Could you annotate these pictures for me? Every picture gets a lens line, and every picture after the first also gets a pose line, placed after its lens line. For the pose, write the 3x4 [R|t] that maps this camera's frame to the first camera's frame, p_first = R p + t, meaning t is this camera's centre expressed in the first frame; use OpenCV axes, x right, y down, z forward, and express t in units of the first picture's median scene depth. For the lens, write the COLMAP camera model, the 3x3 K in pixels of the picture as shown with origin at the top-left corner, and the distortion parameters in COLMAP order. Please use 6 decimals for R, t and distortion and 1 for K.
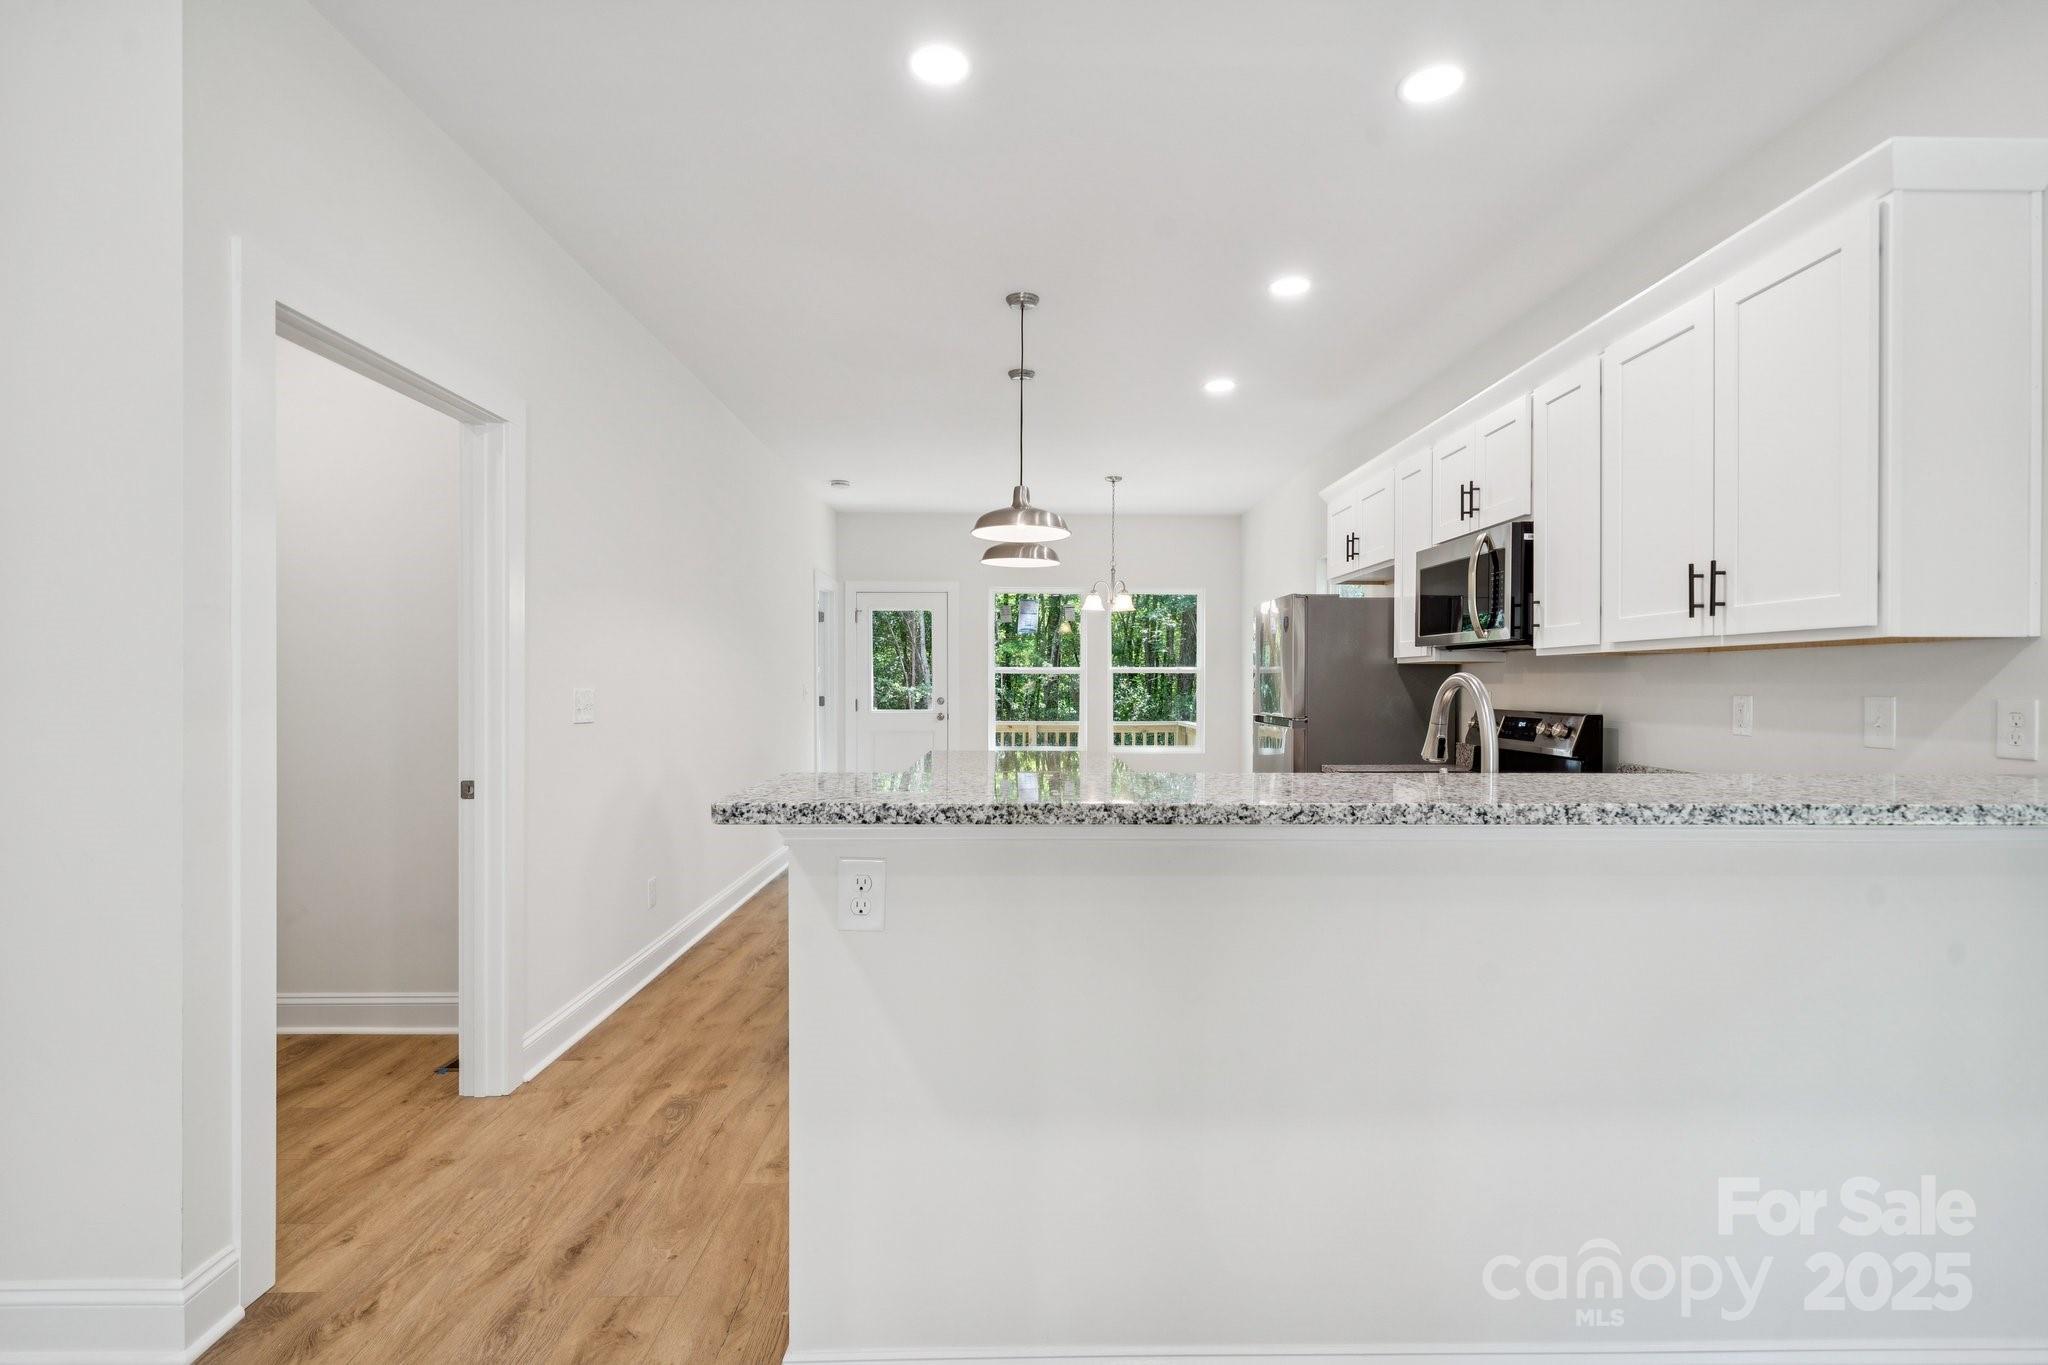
lens RADIAL K [[932.1, 0, 1036.1], [0, 932.1, 685.9], [0, 0, 1]] dist [-0.047245, -0.000105]
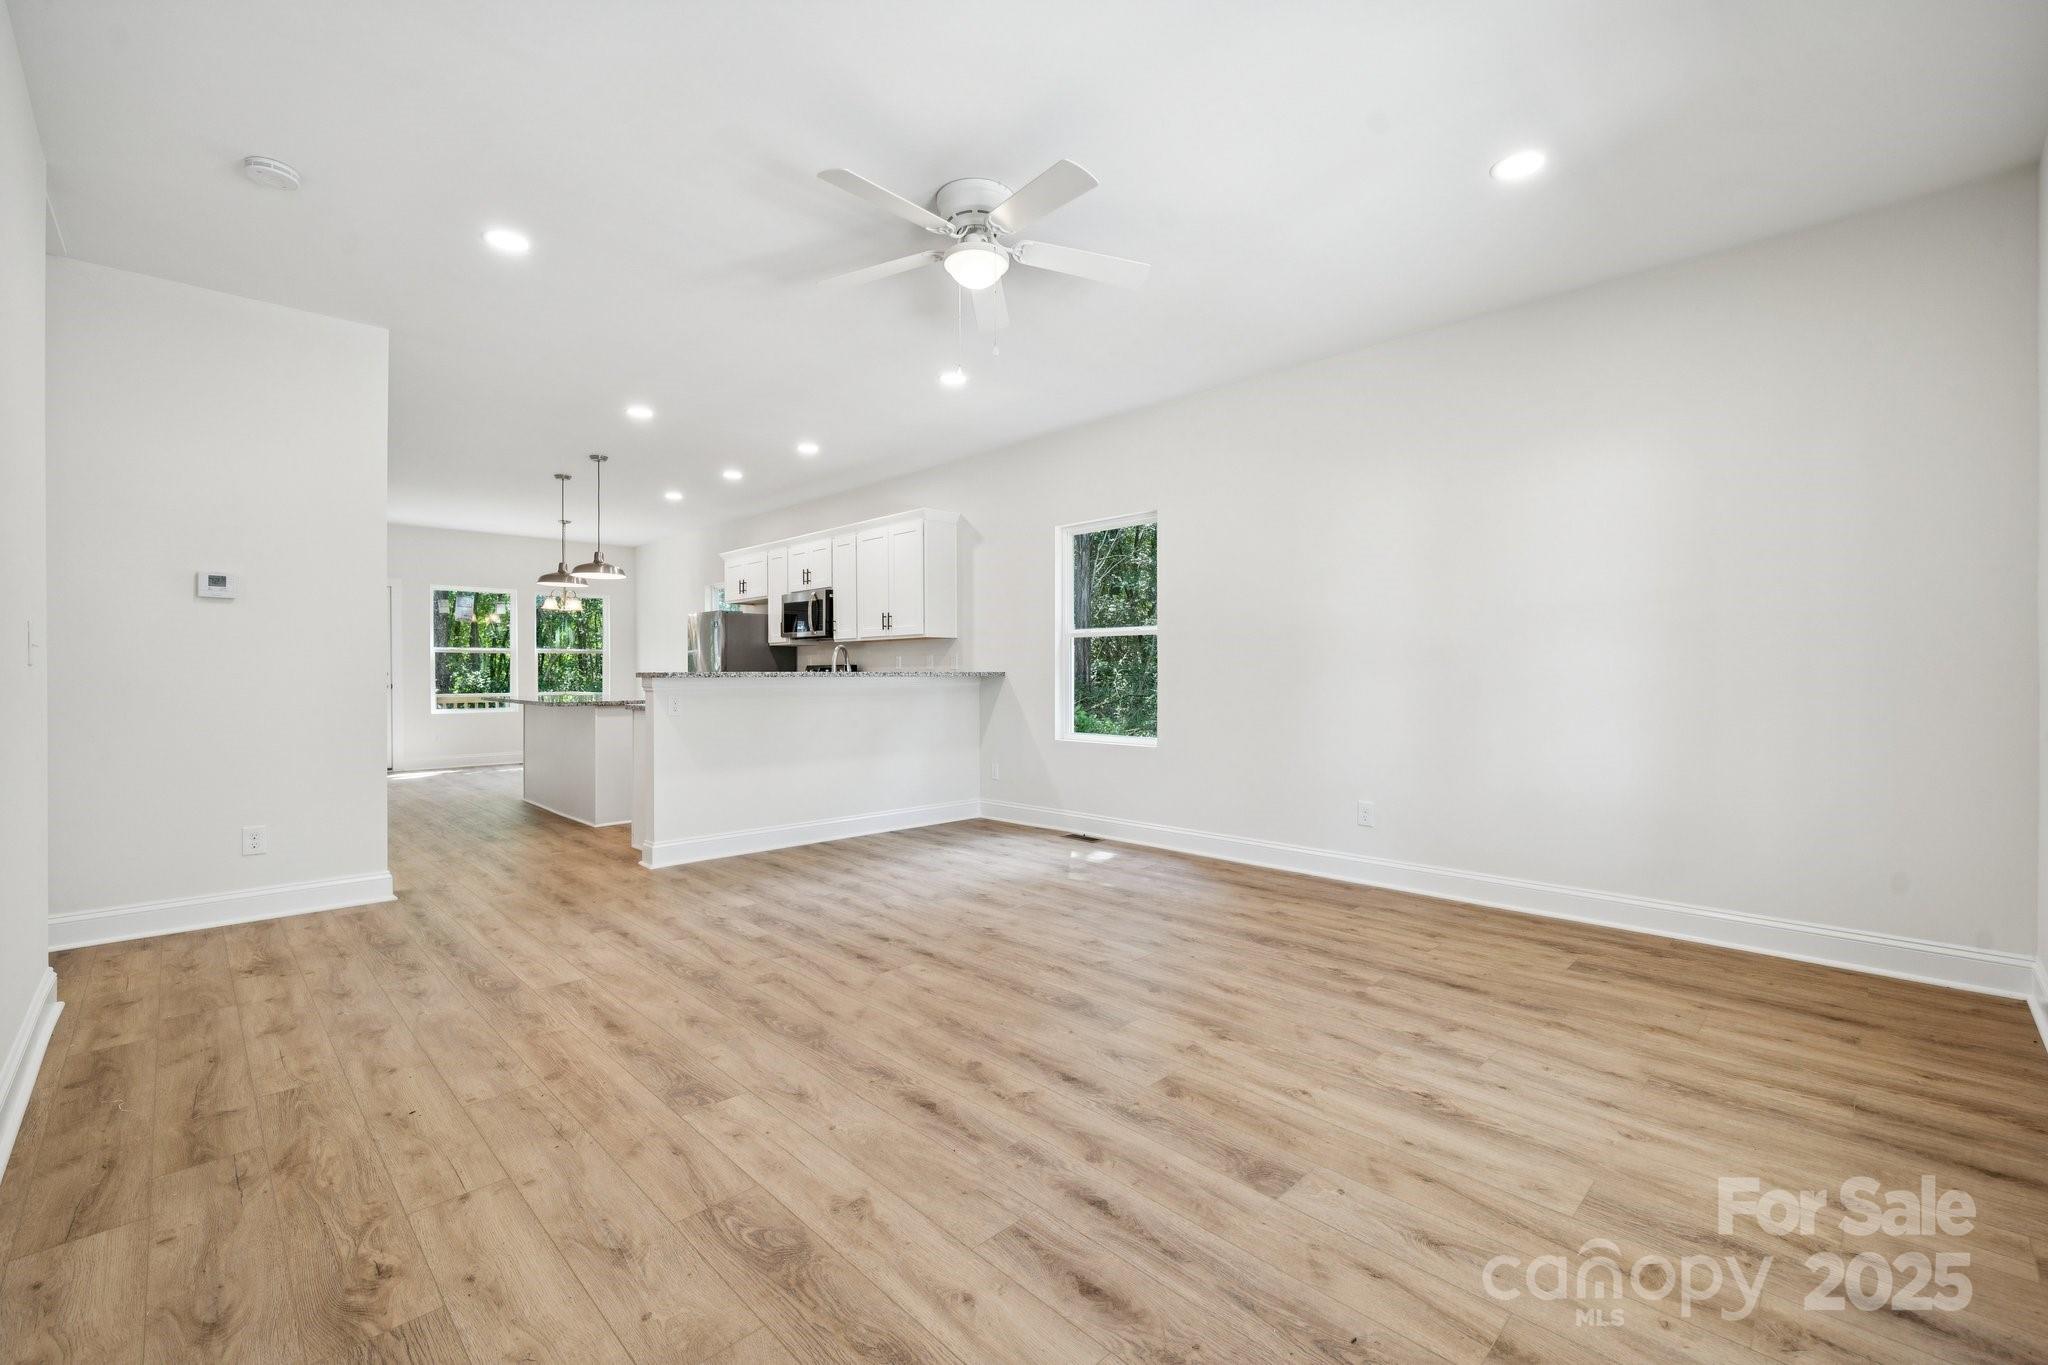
lens RADIAL K [[845.4, 0, 1036.4], [0, 845.4, 687.7], [0, 0, 1]] dist [-0.000824, 0.000140]
pose [[0.718789, -0.018227, 0.694989, -0.655612], [0.008849, 0.999815, 0.017071, 0.056269], [-0.695172, -0.006121, 0.718818, -1.031541]]
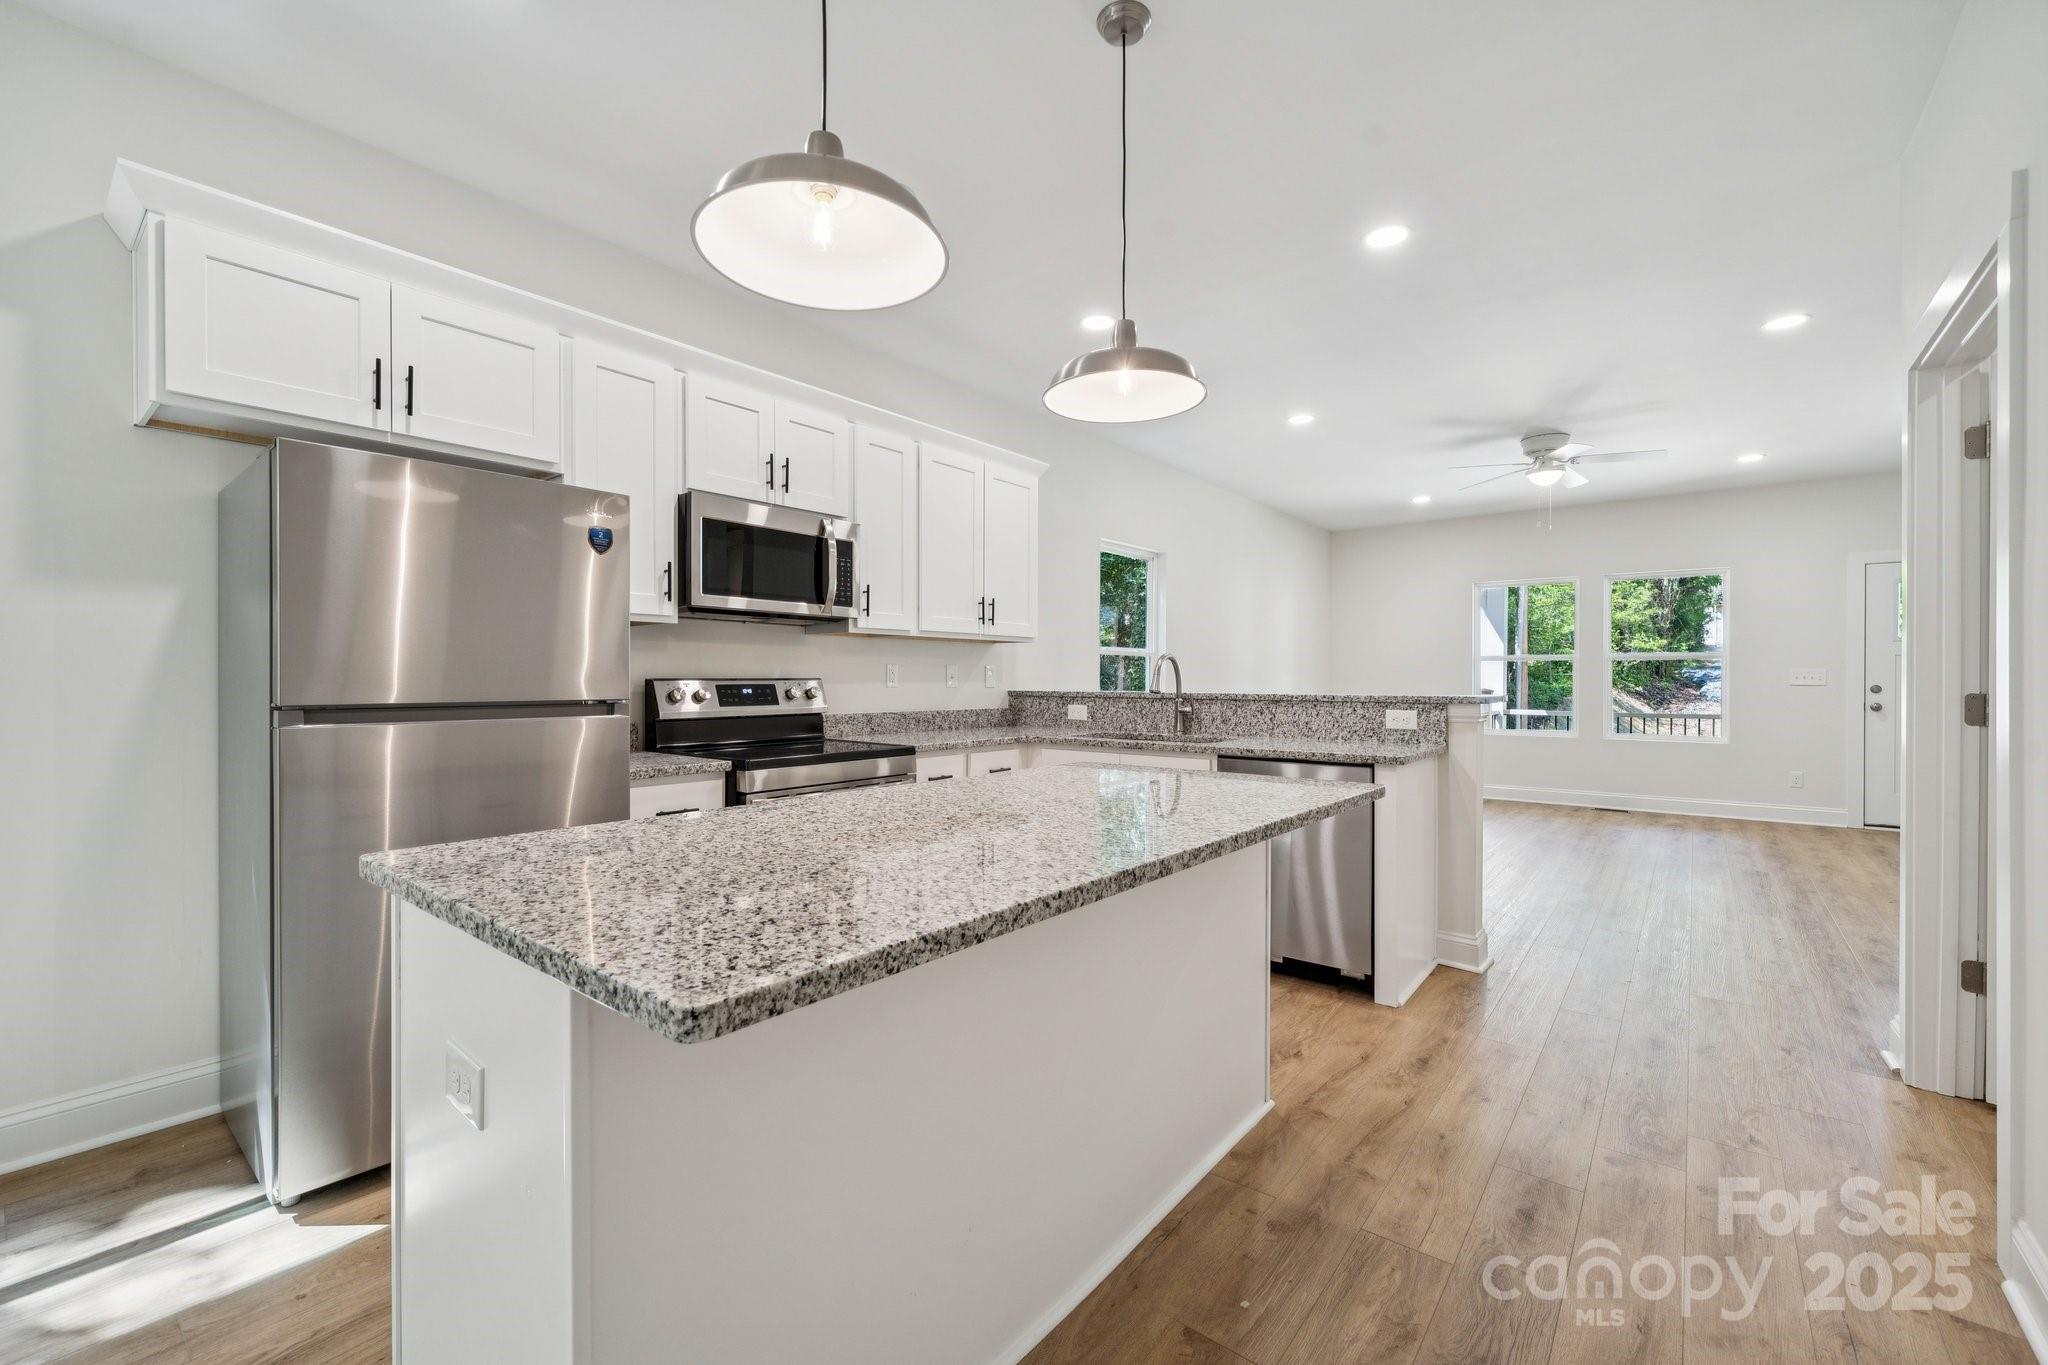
lens RADIAL K [[846.0, 0, 1024.0], [0, 846.0, 682.5], [0, 0, 1]] dist [-0.001701, -0.000082]
pose [[-0.765424, -0.008515, 0.643470, -0.360758], [-0.002556, 0.999945, 0.010191, 0.022143], [-0.643521, 0.006155, -0.765403, 1.604371]]
